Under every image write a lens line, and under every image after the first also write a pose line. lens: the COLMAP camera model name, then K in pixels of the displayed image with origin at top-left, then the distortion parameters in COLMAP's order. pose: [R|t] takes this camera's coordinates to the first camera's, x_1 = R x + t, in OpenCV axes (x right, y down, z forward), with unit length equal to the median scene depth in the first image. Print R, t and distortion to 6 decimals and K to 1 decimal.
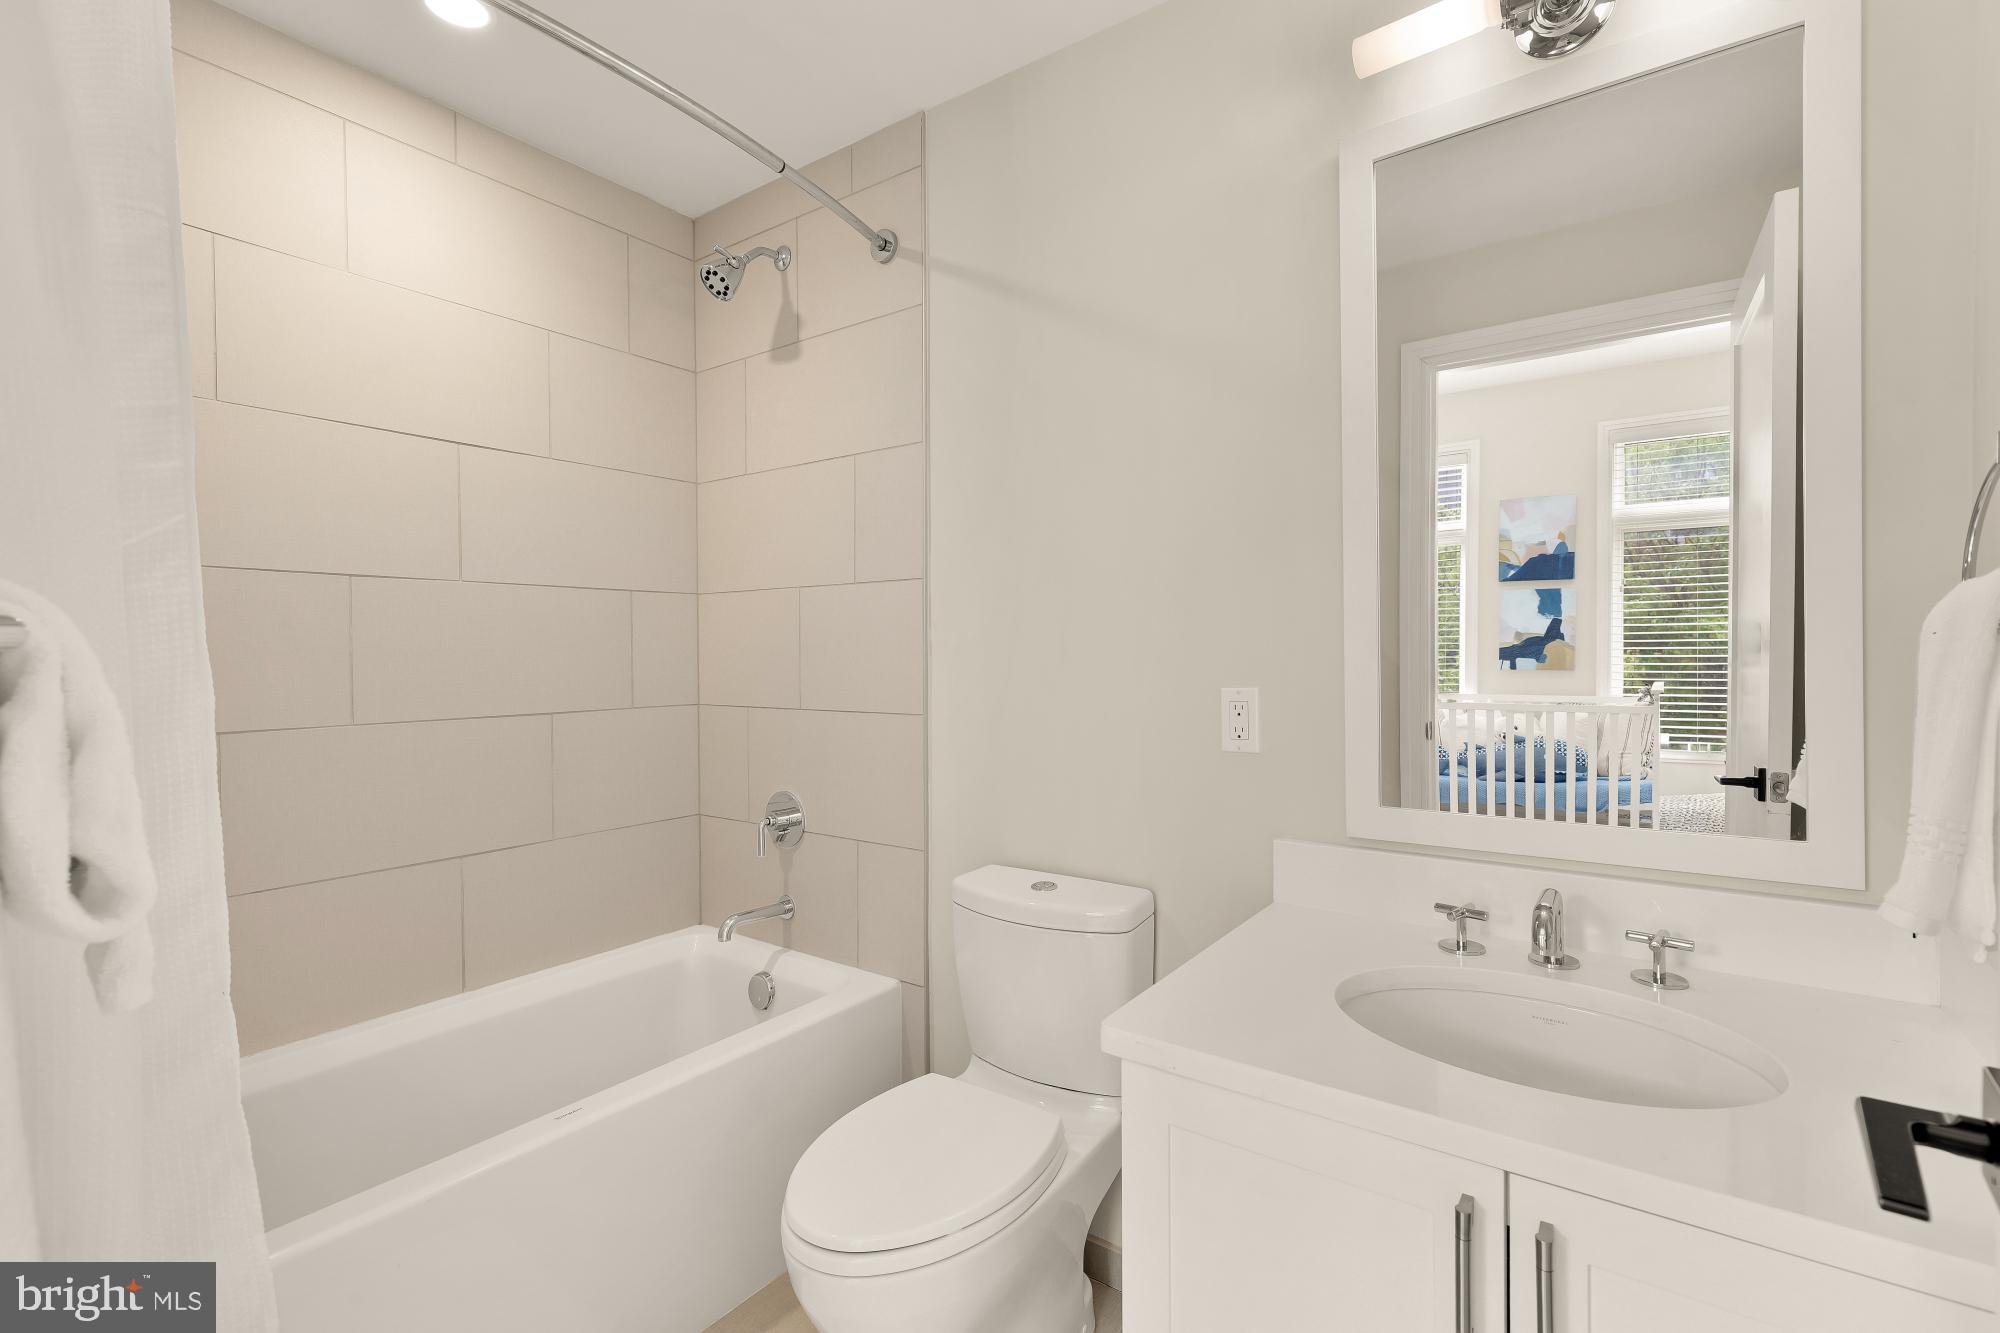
lens RADIAL K [[869.2, 0, 1000.0], [0, 869.2, 666.5], [0, 0, 1]] dist [-0.000571, -0.000061]
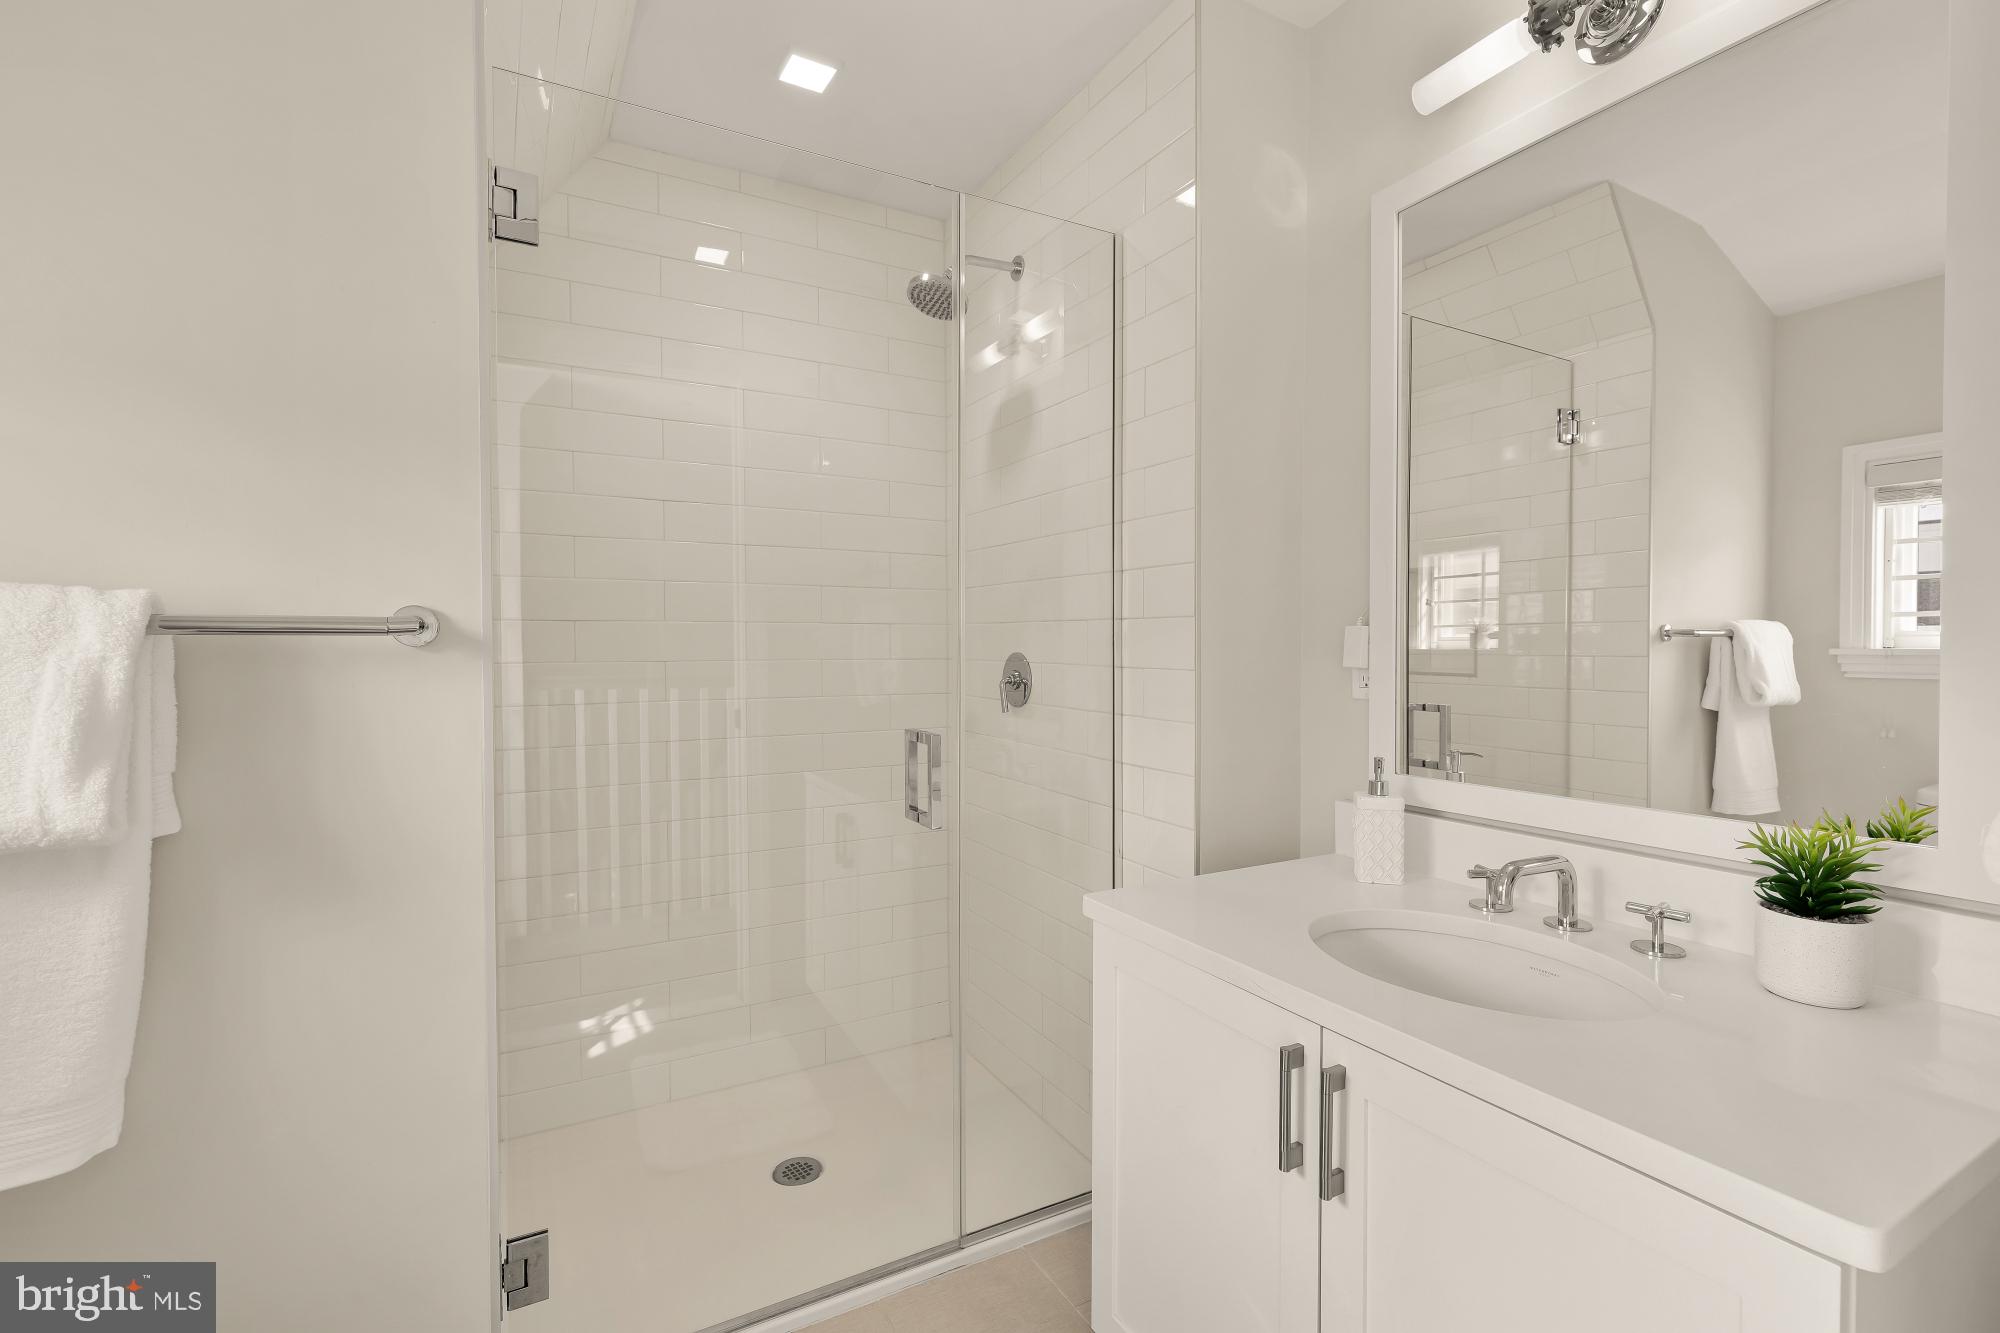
lens RADIAL K [[869.2, 0, 1000.0], [0, 869.2, 666.5], [0, 0, 1]] dist [-0.000571, -0.000061]
pose [[0.898386, 0.007437, -0.439143, 0.498889], [-0.003375, 0.999944, 0.010031, 0.010479], [0.439193, -0.007530, 0.898361, -0.288515]]
